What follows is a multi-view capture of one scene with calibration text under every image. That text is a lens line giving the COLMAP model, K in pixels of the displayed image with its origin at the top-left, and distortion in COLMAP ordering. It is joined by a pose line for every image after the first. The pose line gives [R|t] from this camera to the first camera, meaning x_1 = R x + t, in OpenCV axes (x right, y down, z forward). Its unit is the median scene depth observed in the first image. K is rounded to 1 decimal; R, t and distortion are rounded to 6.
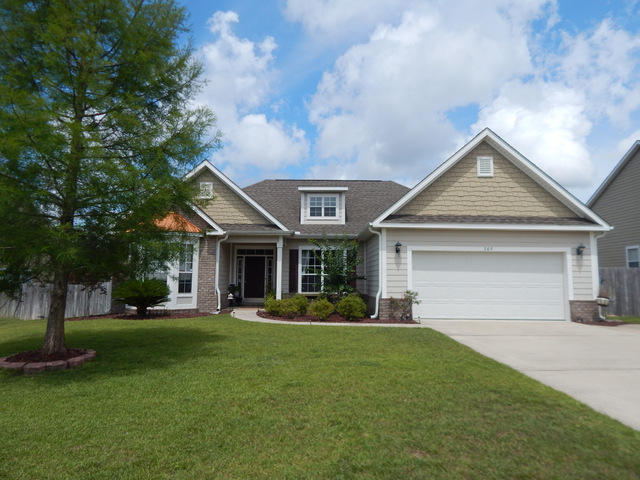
lens RADIAL K [[424.8, 0, 309.3], [0, 424.8, 240.8], [0, 0, 1]] dist [0.004845, 0.000518]
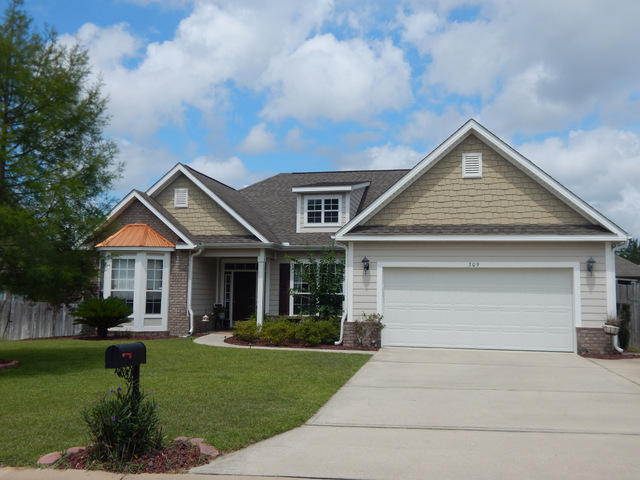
lens RADIAL K [[666.4, 0, 320.0], [0, 666.4, 240.0], [0, 0, 1]] dist [0.003449, -0.003545]
pose [[0.974199, -0.013875, -0.225264, 0.415396], [0.015124, 0.999878, 0.003820, -0.037907], [0.225184, -0.007128, 0.974290, -0.336793]]
